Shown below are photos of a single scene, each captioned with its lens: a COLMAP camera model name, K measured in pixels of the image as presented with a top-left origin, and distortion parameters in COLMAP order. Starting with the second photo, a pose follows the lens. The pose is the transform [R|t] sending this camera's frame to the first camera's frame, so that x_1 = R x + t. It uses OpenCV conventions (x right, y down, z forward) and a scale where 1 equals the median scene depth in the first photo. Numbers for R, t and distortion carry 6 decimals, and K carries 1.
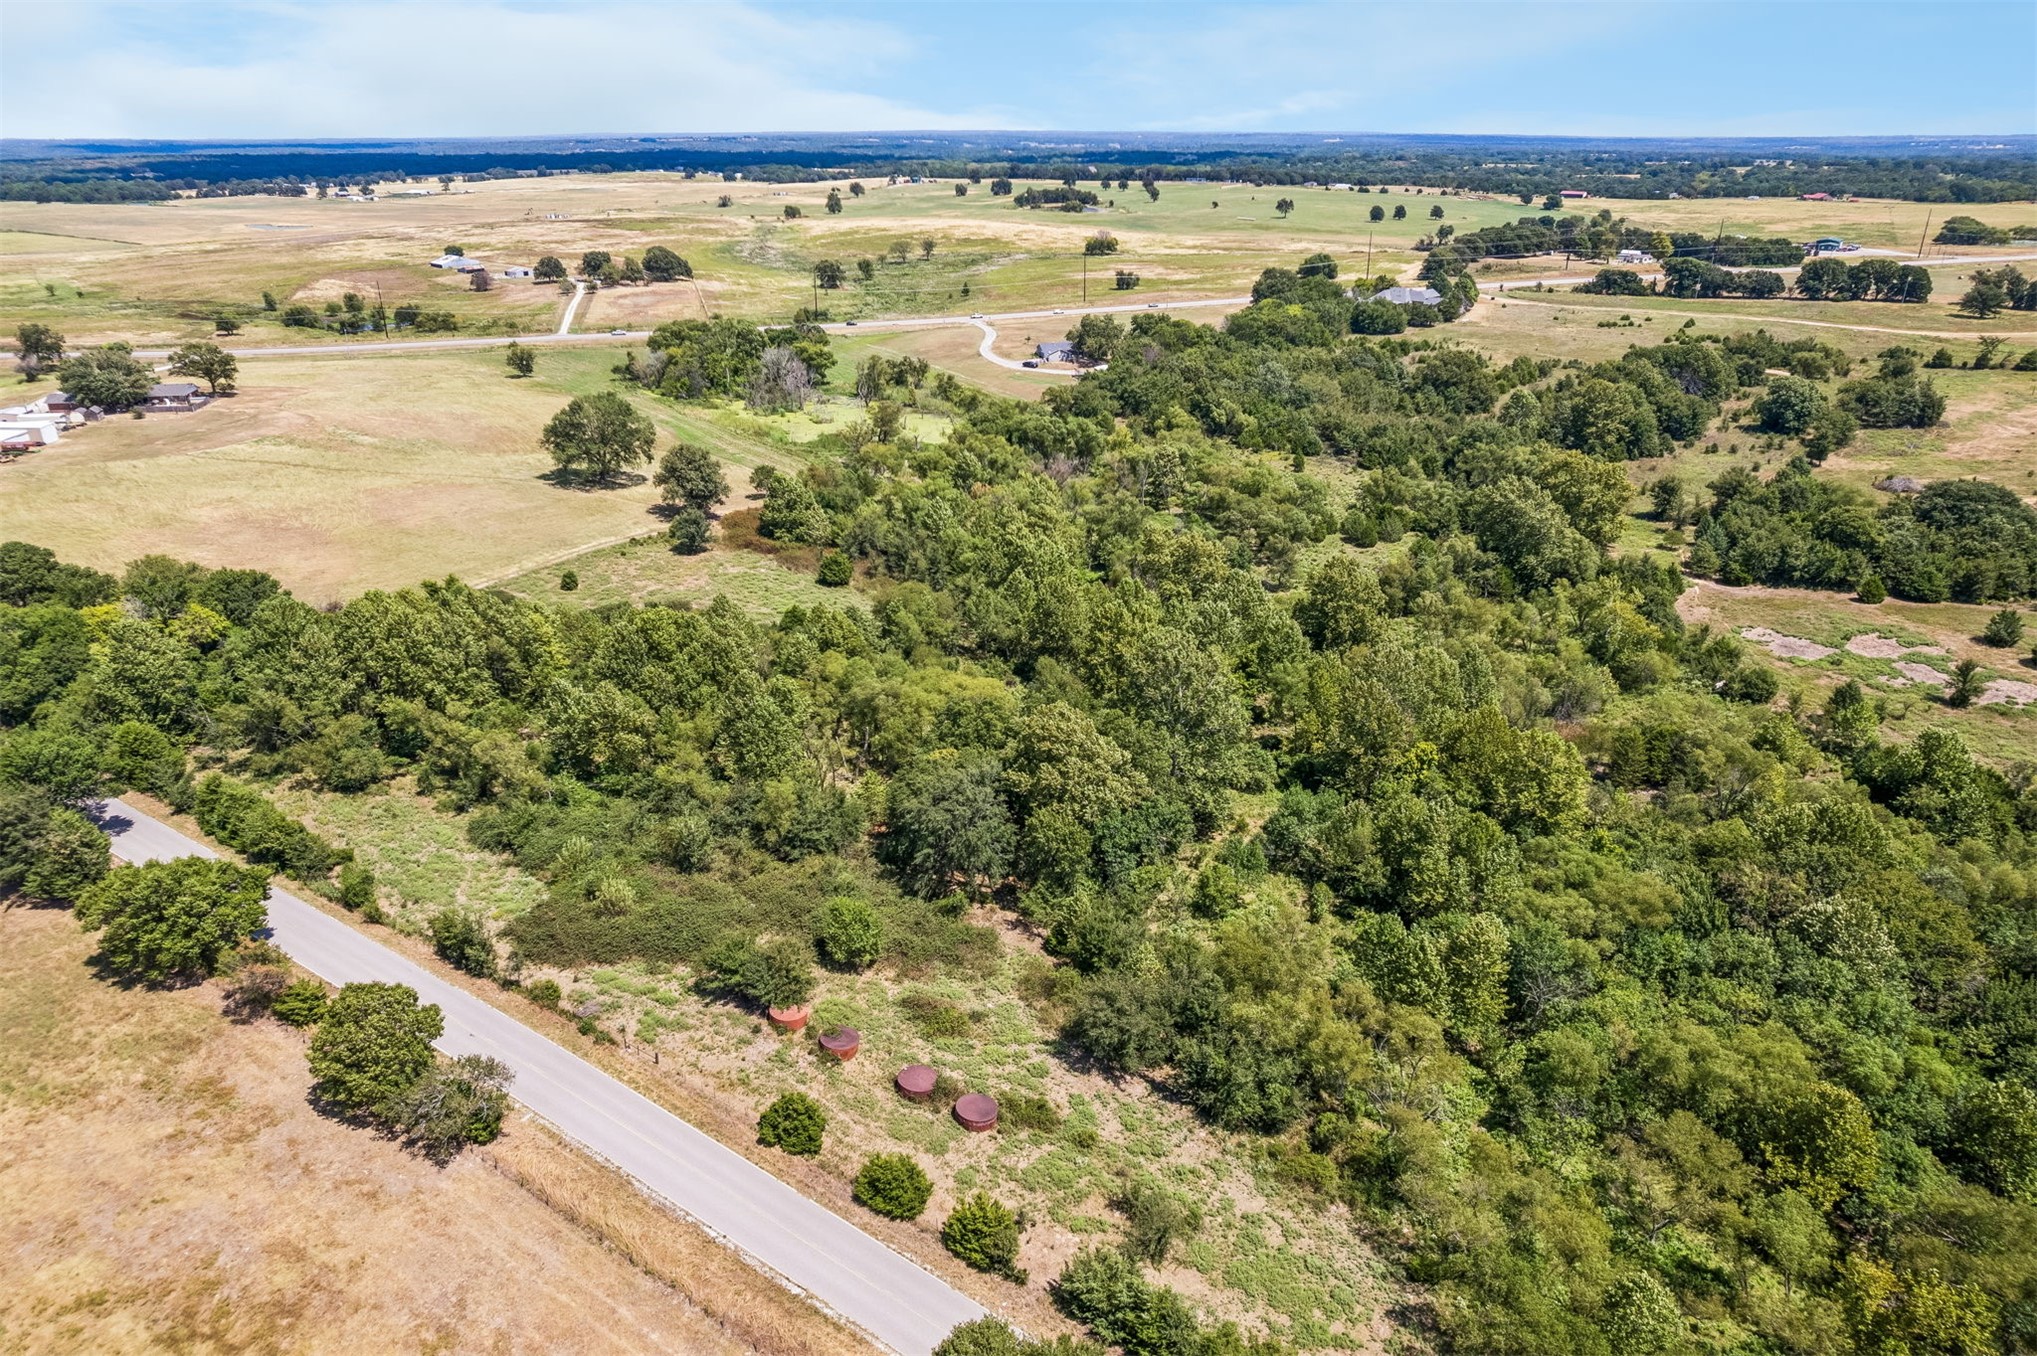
lens RADIAL K [[1368.9, 0, 1023.9], [0, 1368.9, 649.0], [0, 0, 1]] dist [-0.097635, 0.101042]
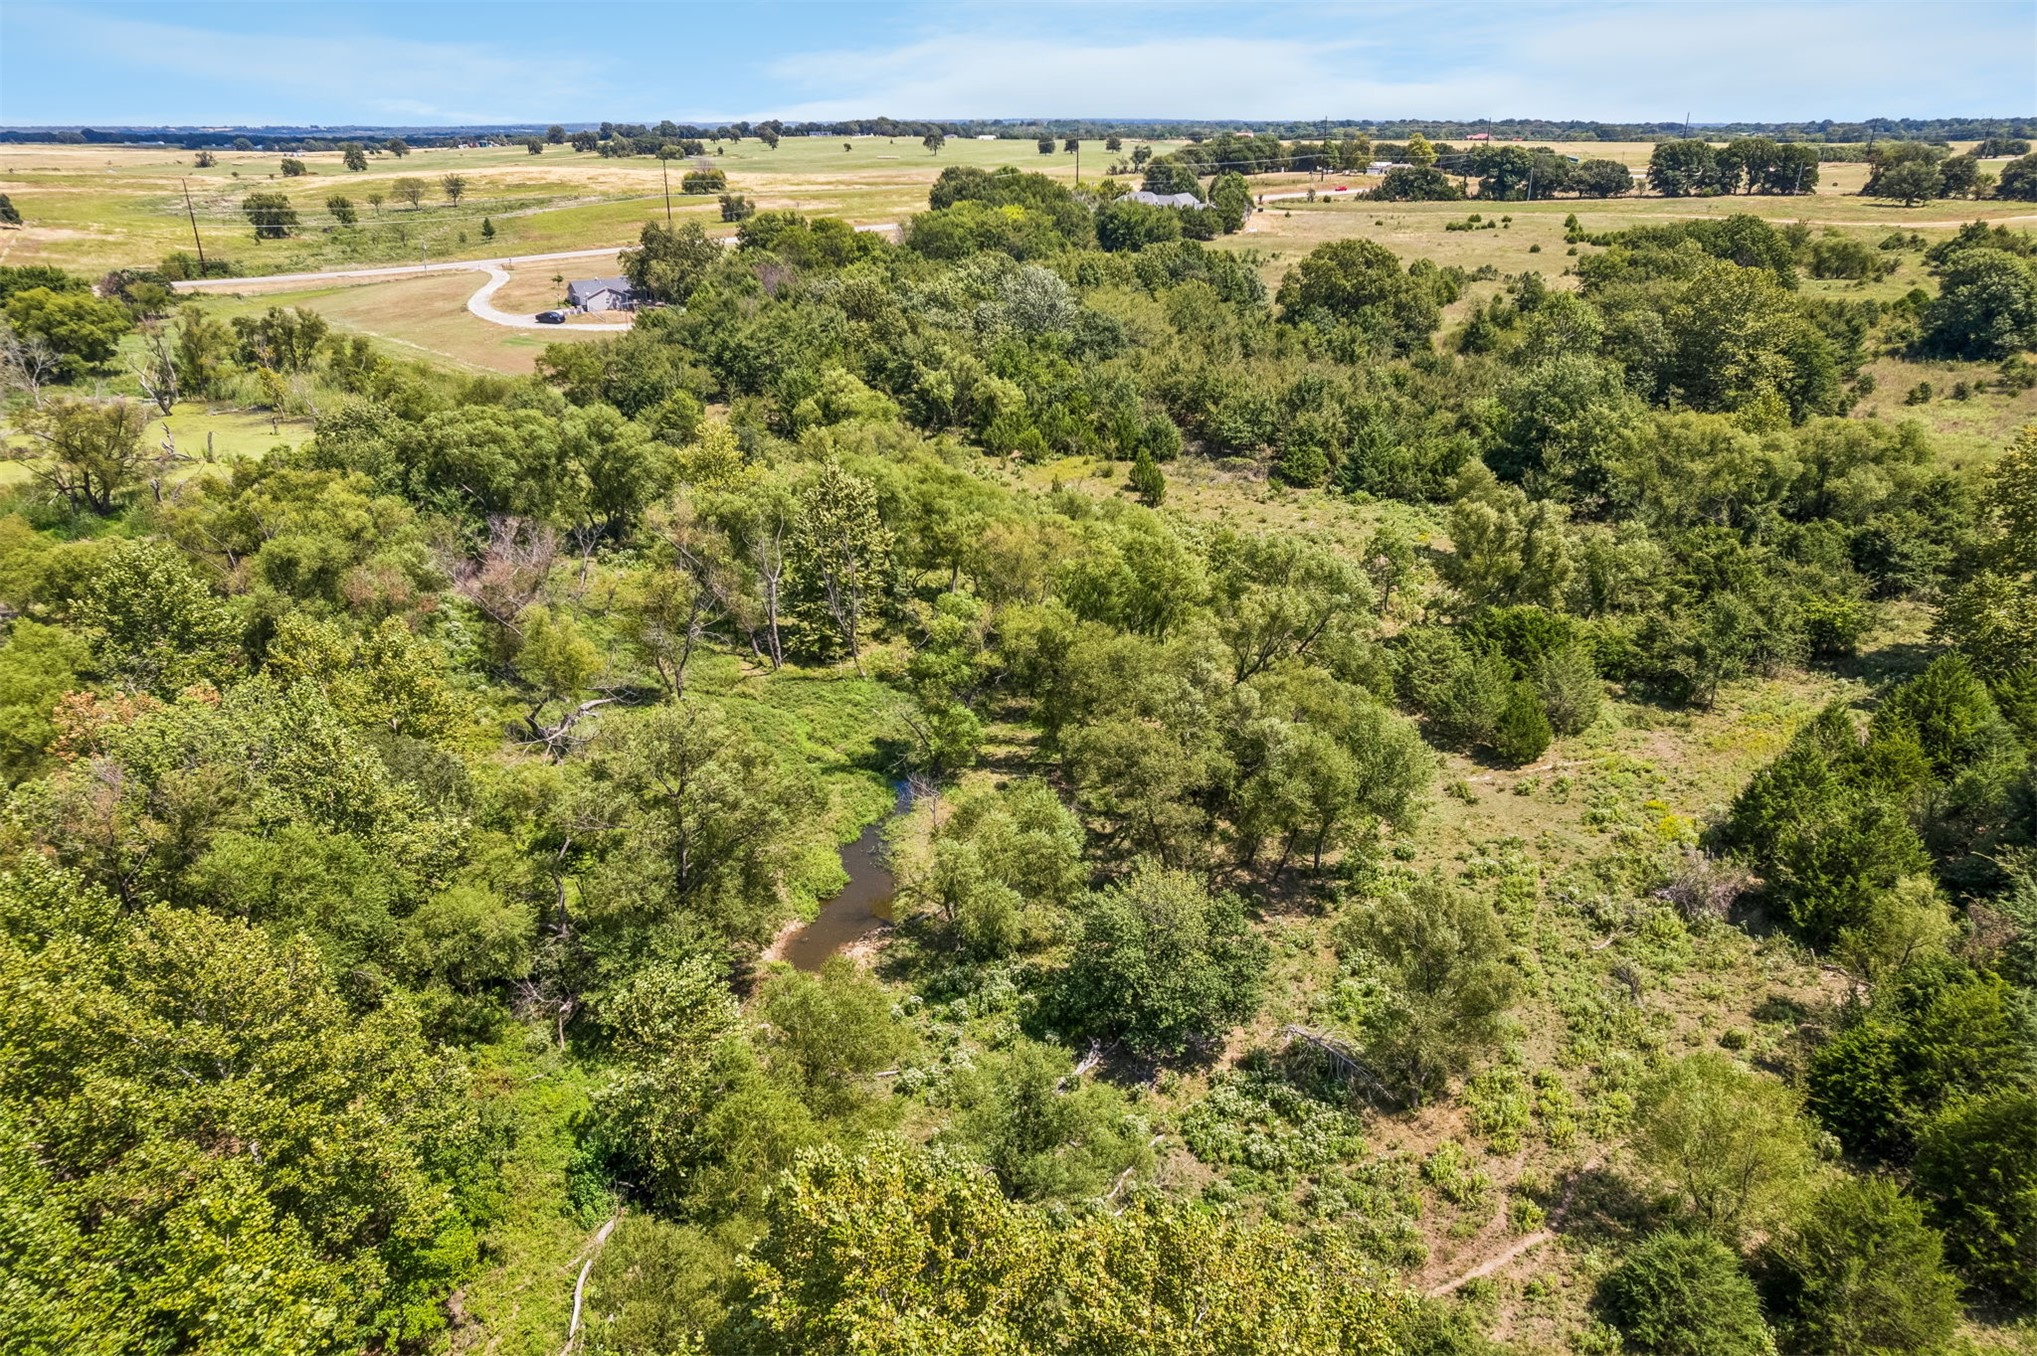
lens RADIAL K [[1368.9, 0, 1023.9], [0, 1368.9, 649.0], [0, 0, 1]] dist [-0.097635, 0.101042]
pose [[0.965833, -0.098701, 0.239634, 0.049840], [0.097140, 0.995102, 0.018346, -0.081394], [-0.240271, 0.005559, 0.970690, 0.504393]]
